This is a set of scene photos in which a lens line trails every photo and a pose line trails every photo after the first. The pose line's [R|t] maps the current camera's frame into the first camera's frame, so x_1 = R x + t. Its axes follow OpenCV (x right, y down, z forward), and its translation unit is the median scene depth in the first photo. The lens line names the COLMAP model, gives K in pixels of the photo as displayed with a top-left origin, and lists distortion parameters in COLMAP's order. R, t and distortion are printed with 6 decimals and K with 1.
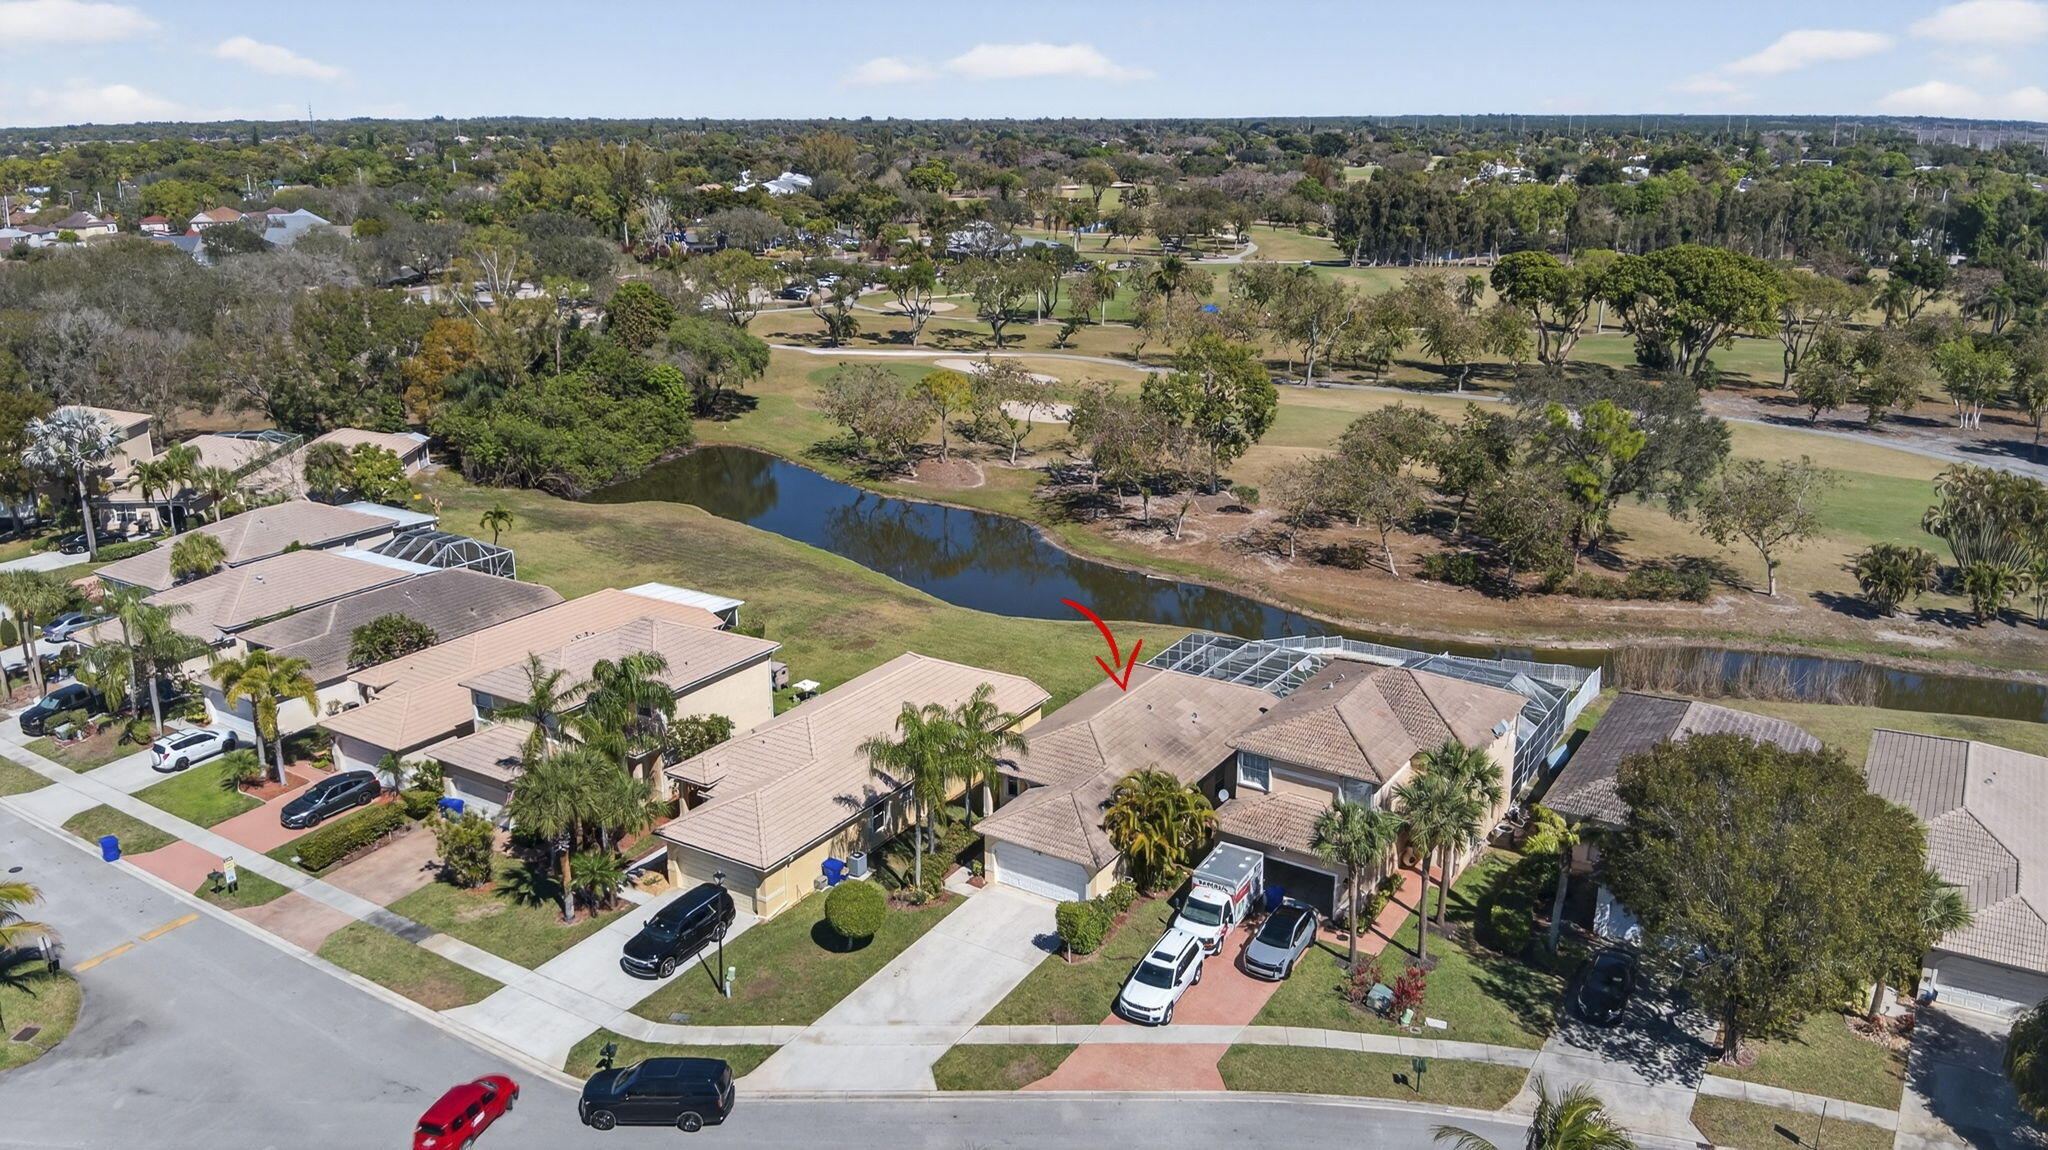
lens RADIAL K [[1488.2, 0, 1011.3], [0, 1488.2, 572.2], [0, 0, 1]] dist [0.132940, -0.250081]
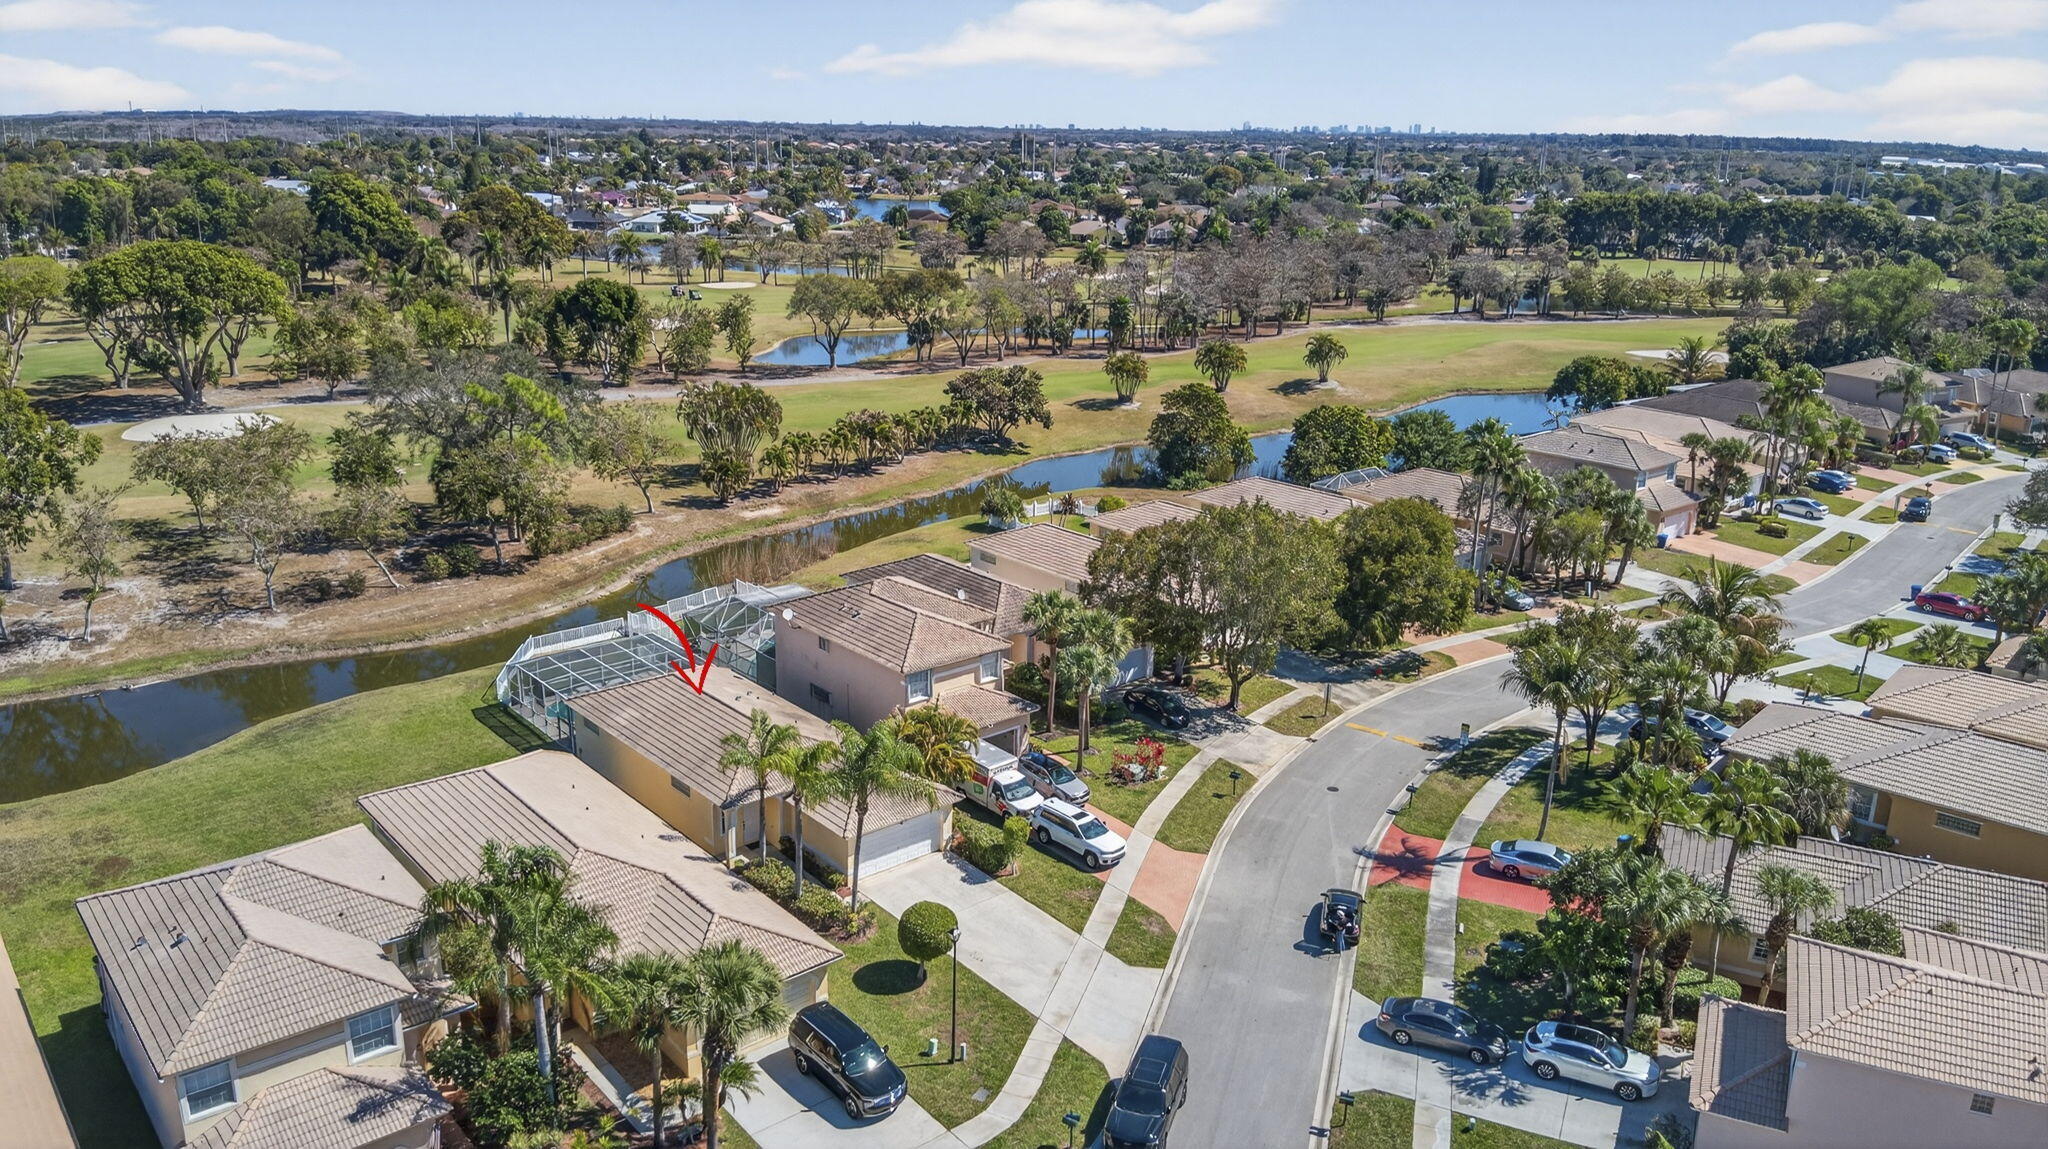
lens RADIAL K [[1488.2, 0, 1011.3], [0, 1488.2, 571.7], [0, 0, 1]] dist [0.132940, -0.250081]
pose [[0.283016, -0.261872, 0.922673, -0.553900], [0.259670, 0.946997, 0.189126, -0.095505], [-0.923295, 0.186064, 0.336015, 0.359696]]
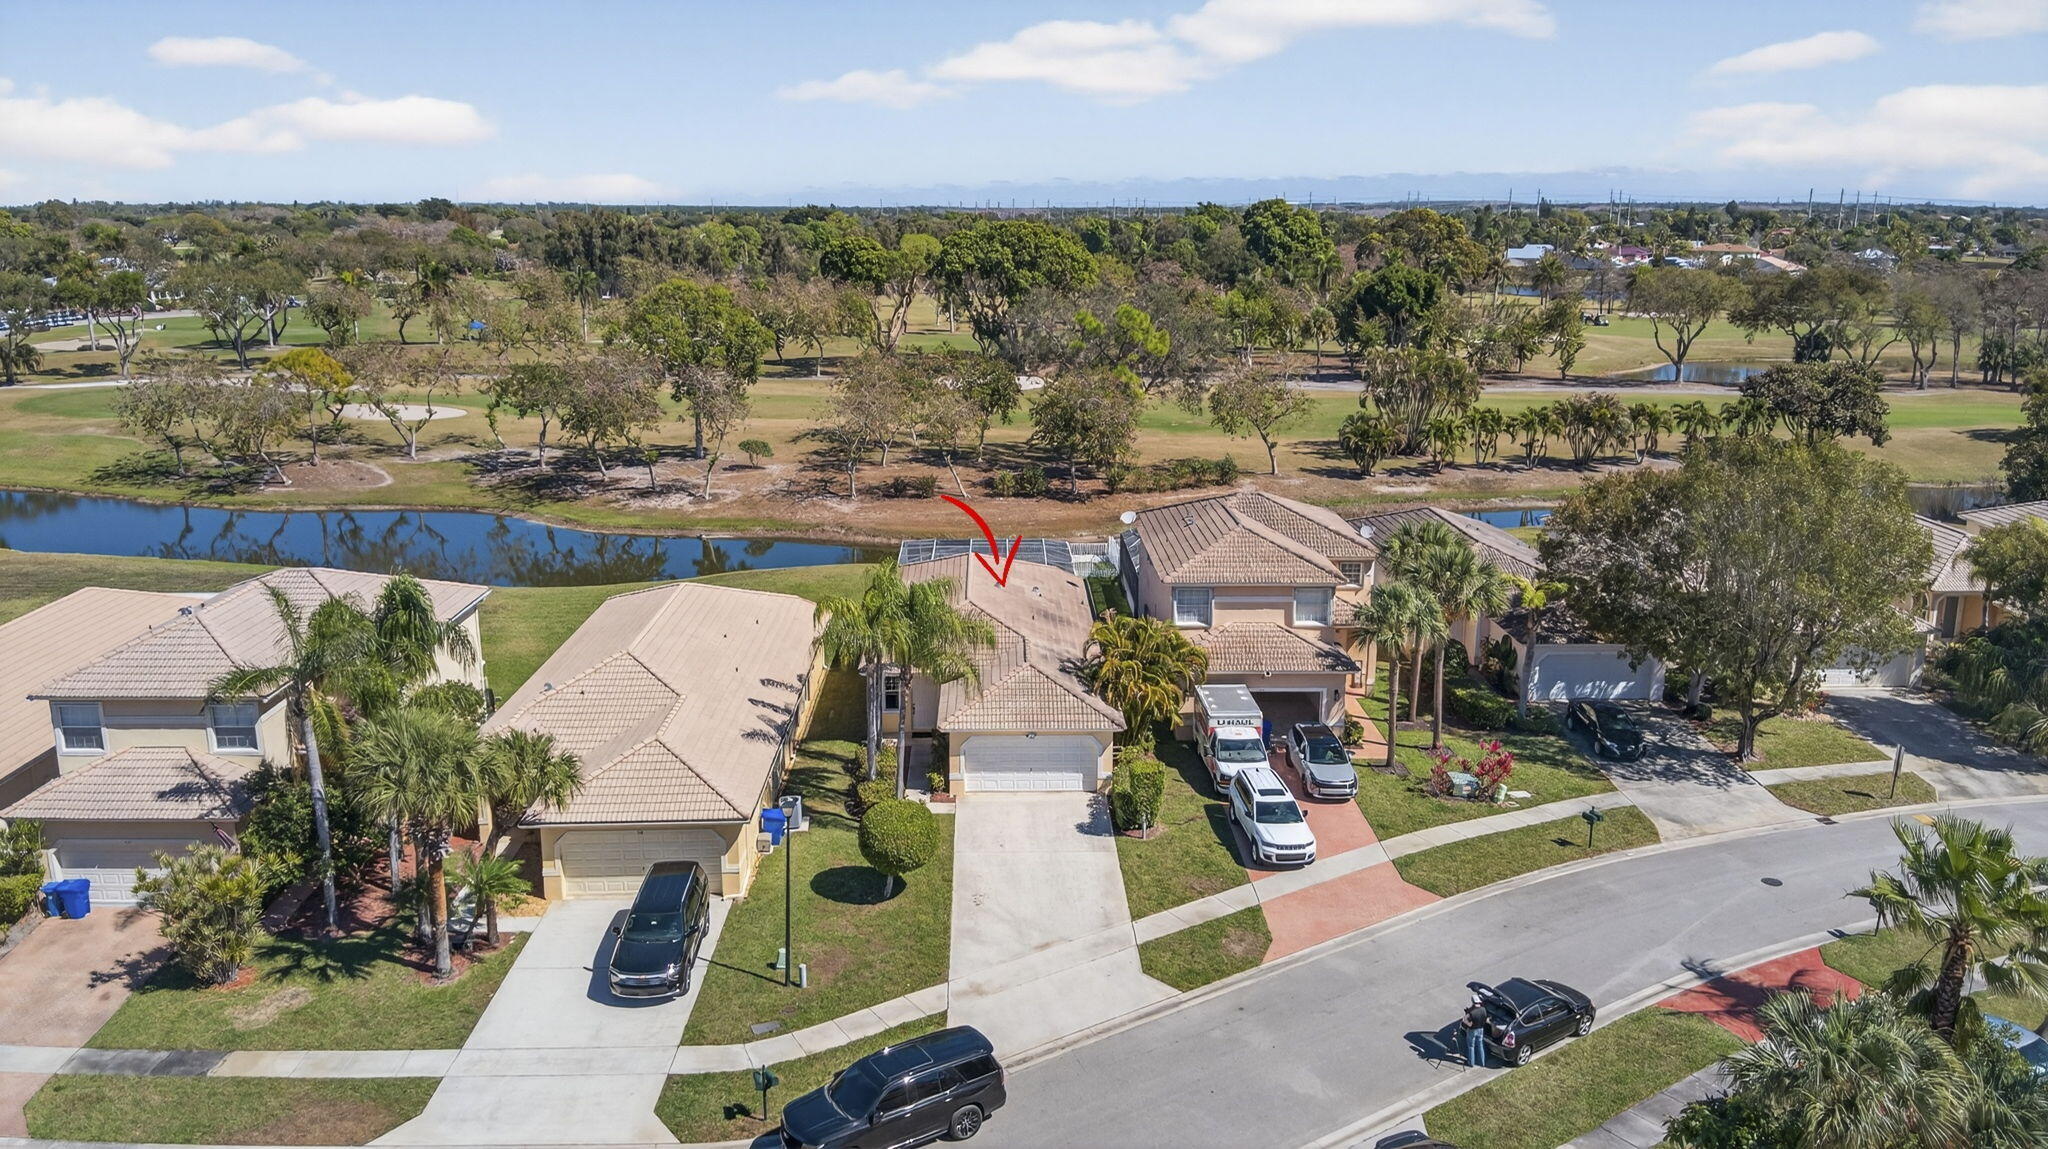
lens RADIAL K [[1488.2, 0, 1011.3], [0, 1488.2, 571.7], [0, 0, 1]] dist [0.132940, -0.250081]
pose [[0.828509, -0.126715, 0.545450, -0.268500], [0.158628, 0.987270, -0.011591, 0.070039], [-0.537038, 0.096127, 0.838063, 0.211330]]
